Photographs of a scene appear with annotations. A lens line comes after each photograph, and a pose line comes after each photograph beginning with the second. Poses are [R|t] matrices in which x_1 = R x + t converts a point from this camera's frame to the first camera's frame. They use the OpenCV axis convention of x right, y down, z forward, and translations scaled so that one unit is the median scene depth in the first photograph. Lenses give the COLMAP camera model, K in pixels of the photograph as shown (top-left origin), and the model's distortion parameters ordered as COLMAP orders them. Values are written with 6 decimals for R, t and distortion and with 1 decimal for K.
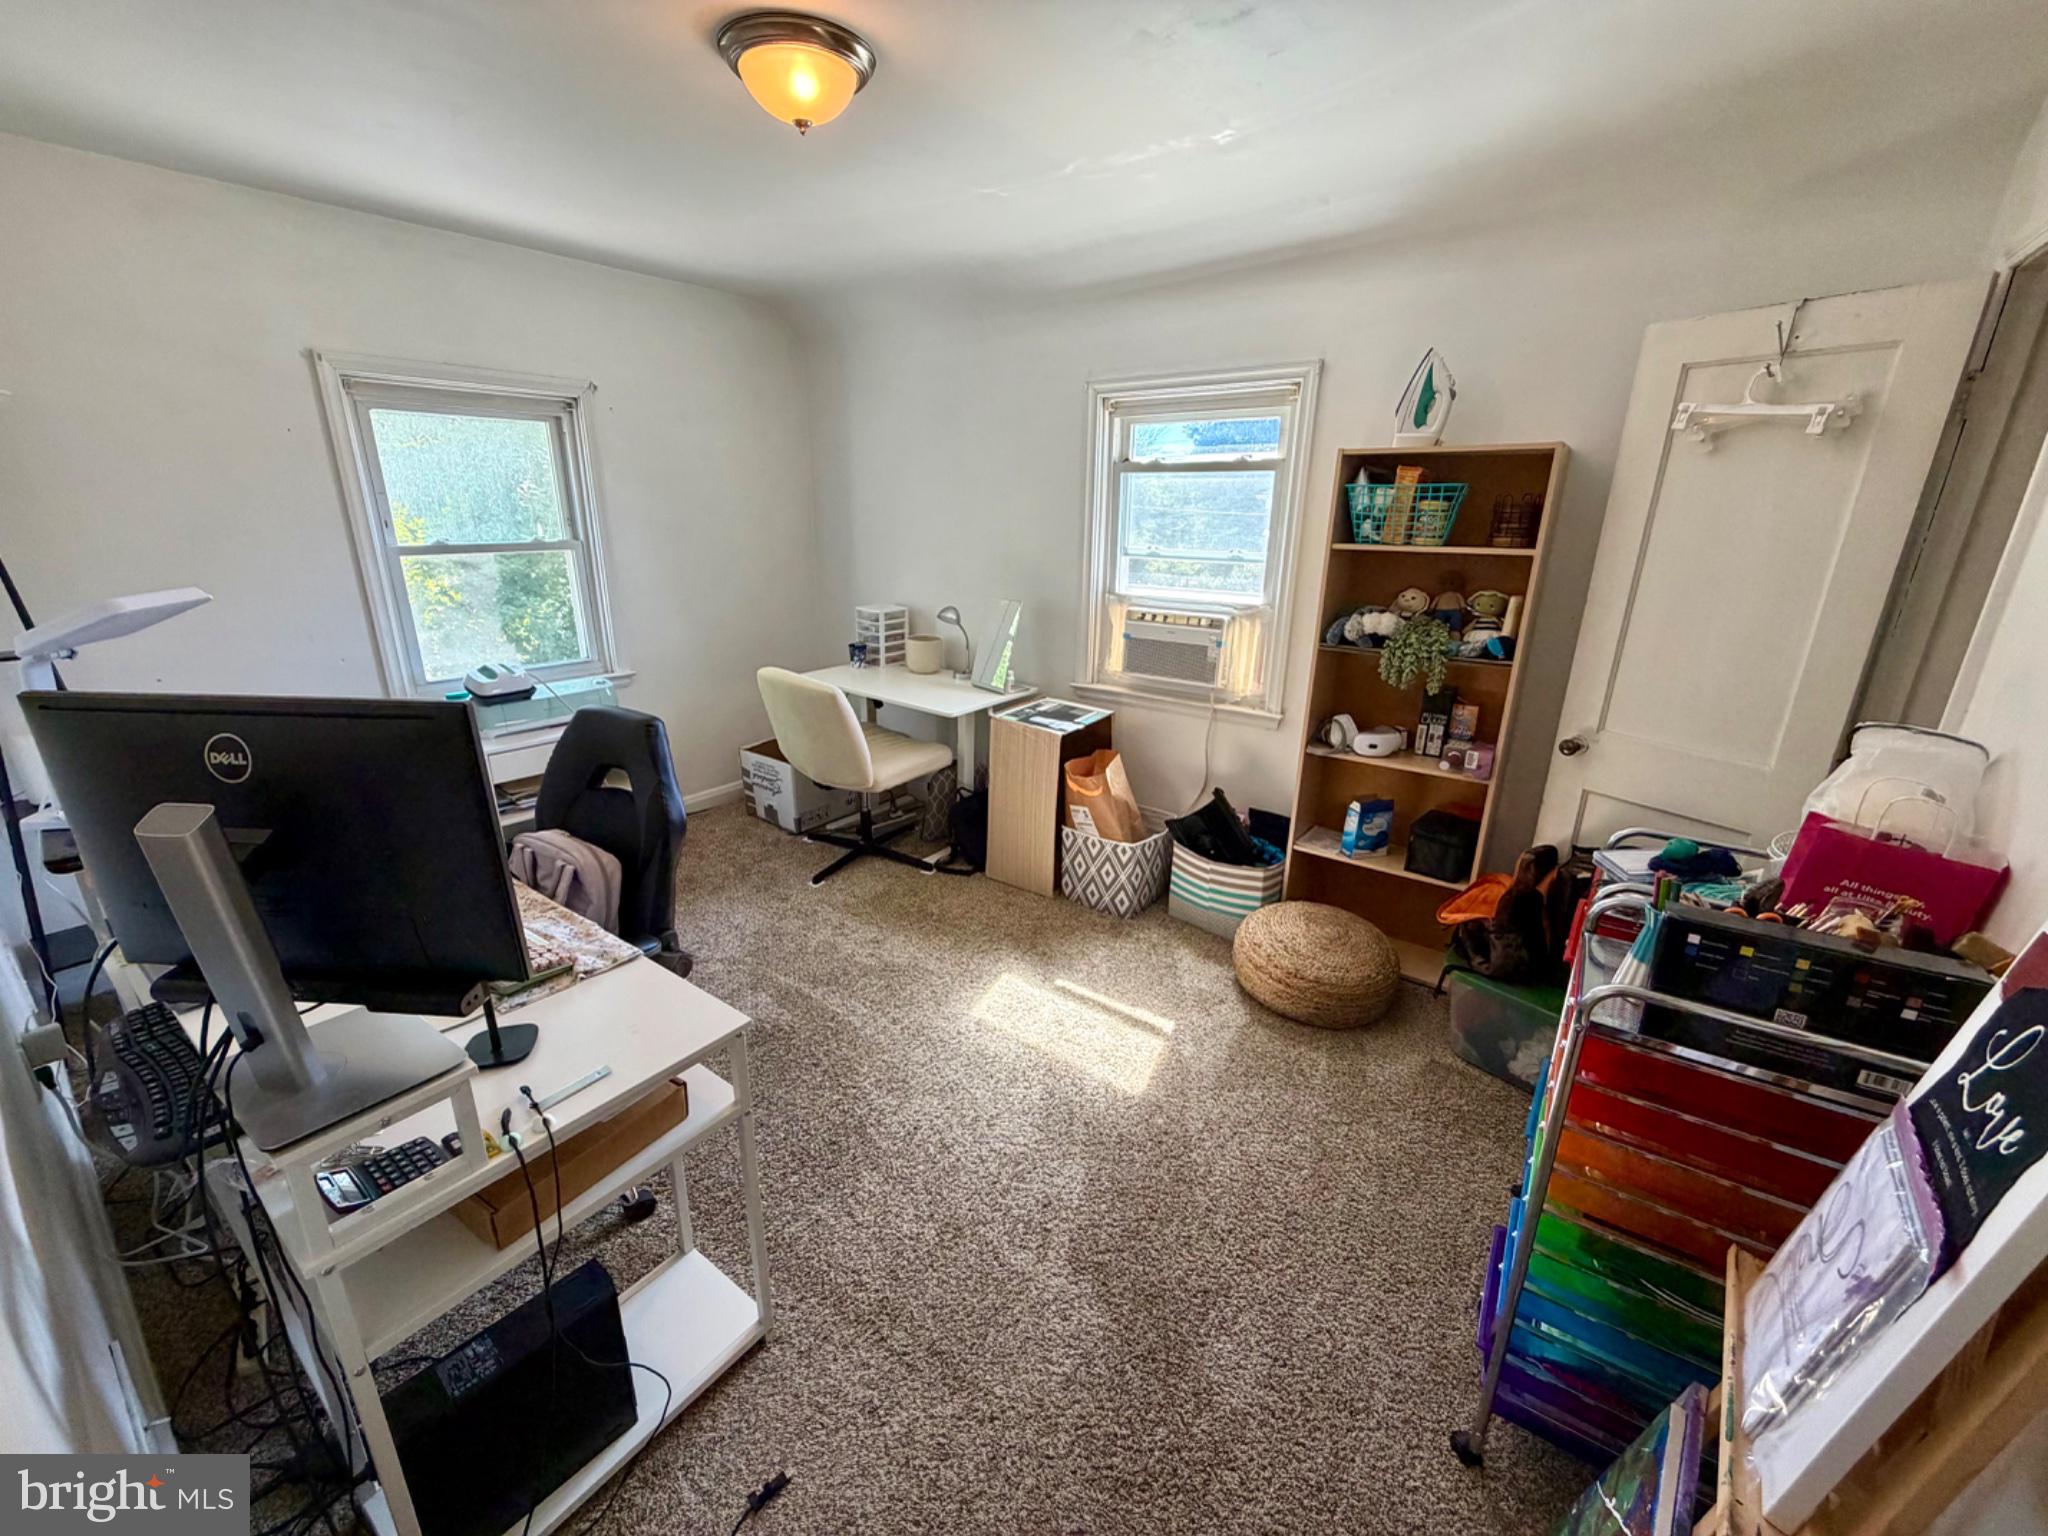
lens RADIAL K [[824.4, 0, 1013.4], [0, 824.4, 770.3], [0, 0, 1]] dist [0.001167, 0.000097]
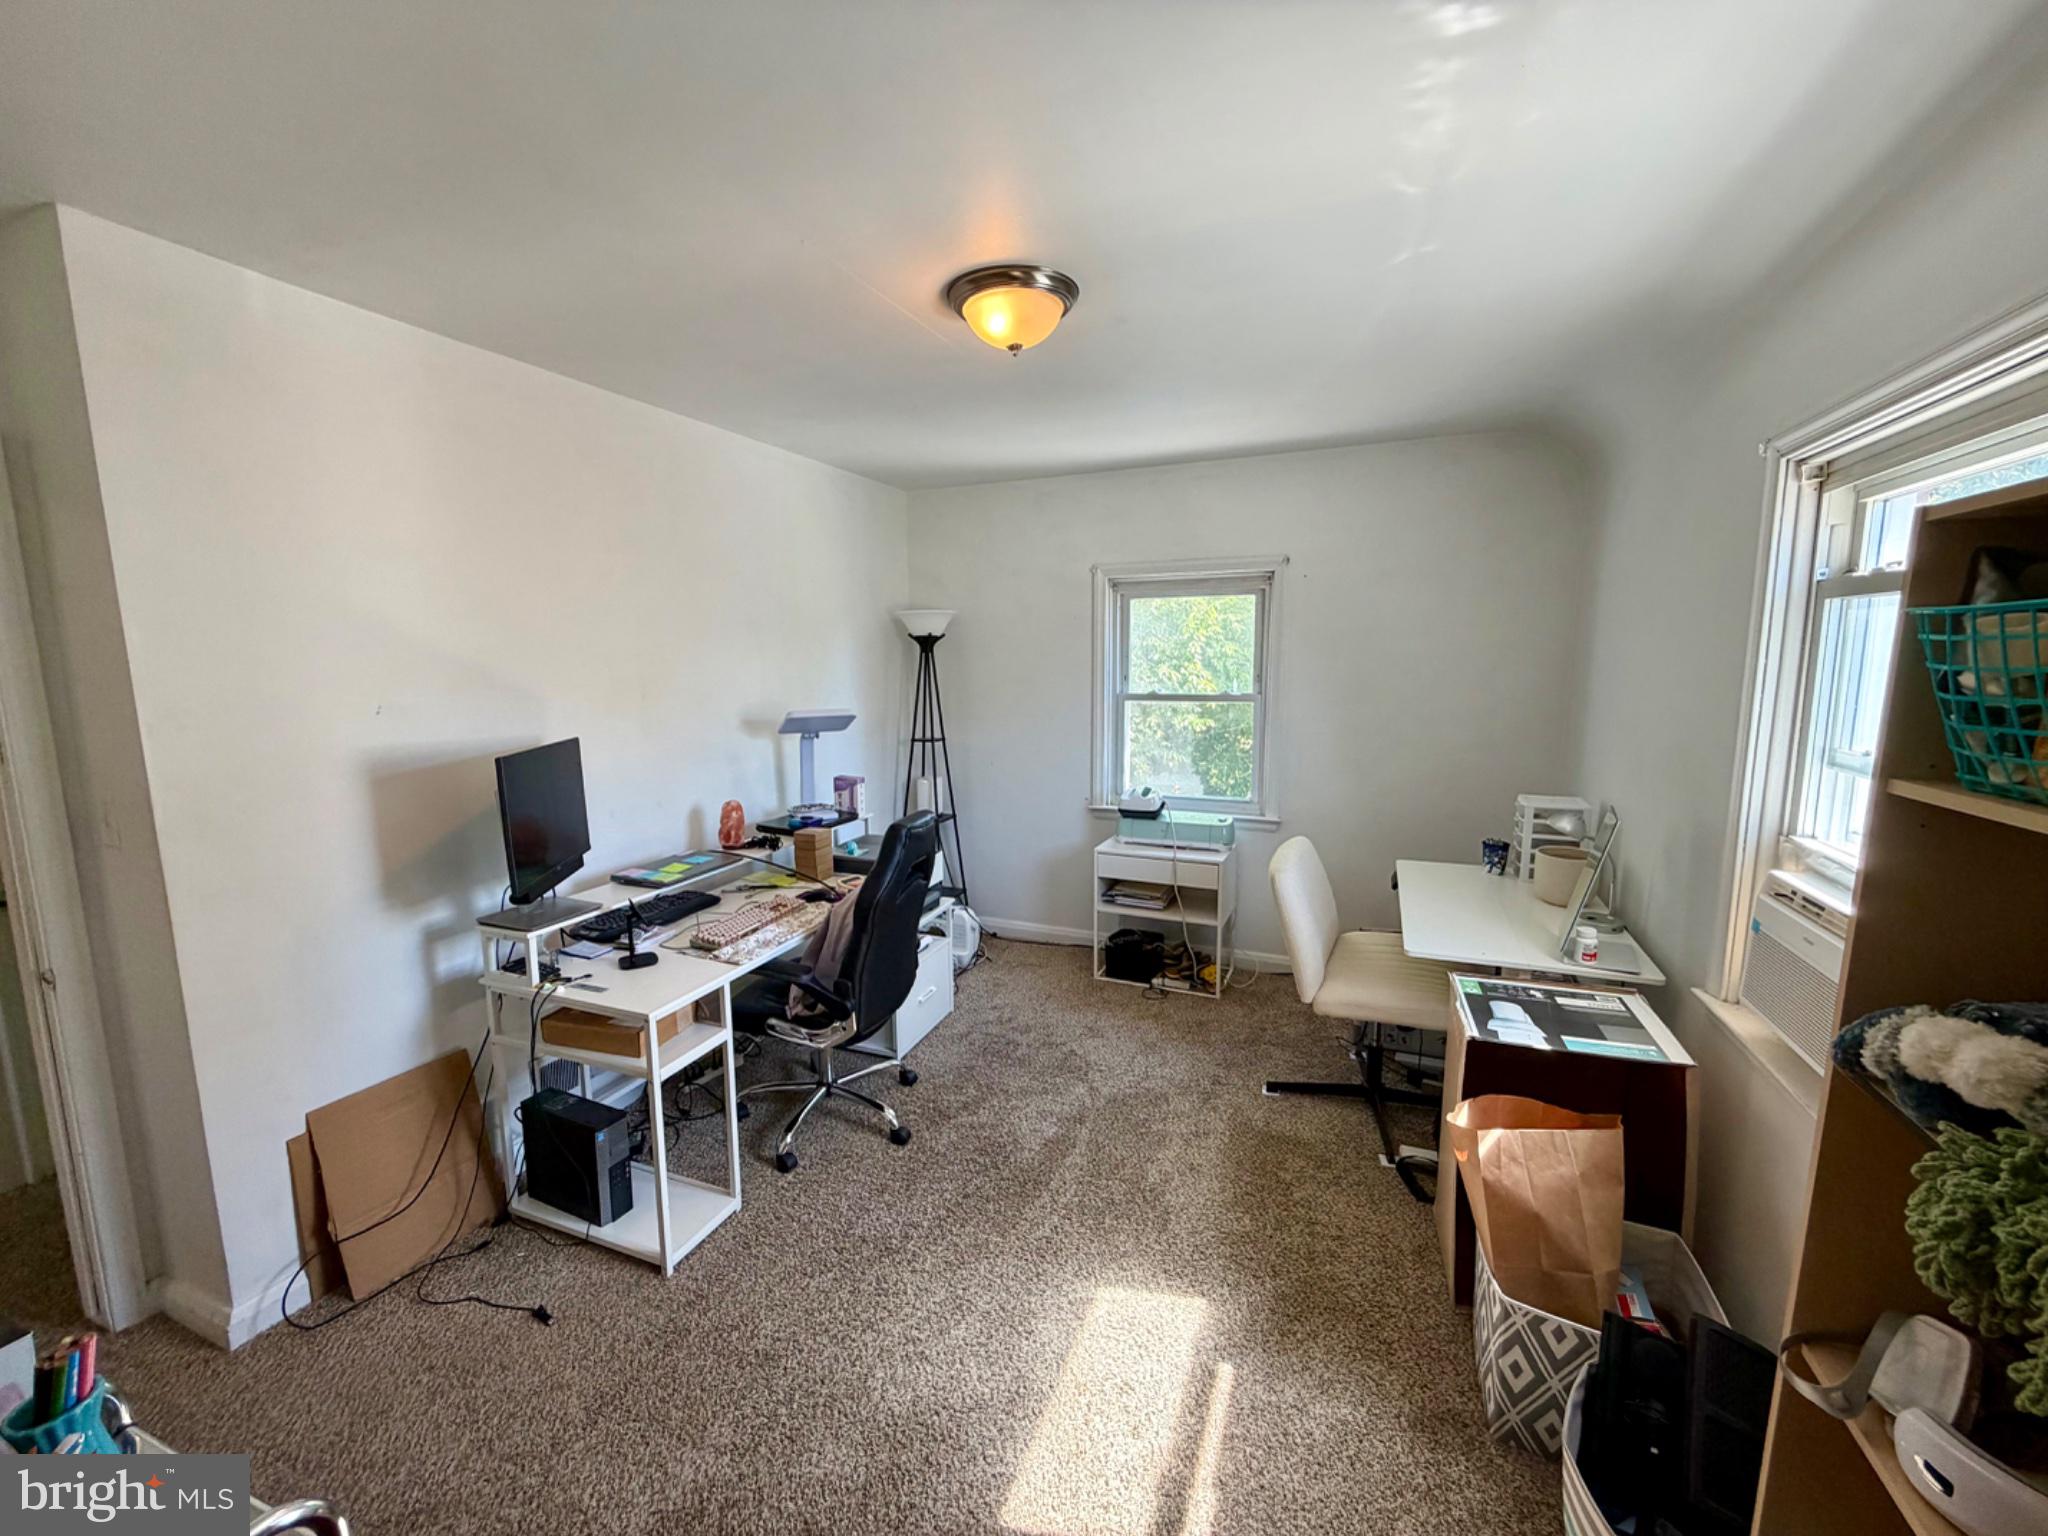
lens RADIAL K [[824.4, 0, 1017.1], [0, 824.4, 766.5], [0, 0, 1]] dist [0.001167, 0.000097]
pose [[0.247463, 0.118475, -0.961627, 0.501959], [-0.289110, 0.956311, 0.043421, -0.153427], [0.924758, 0.267270, 0.270904, 0.465997]]
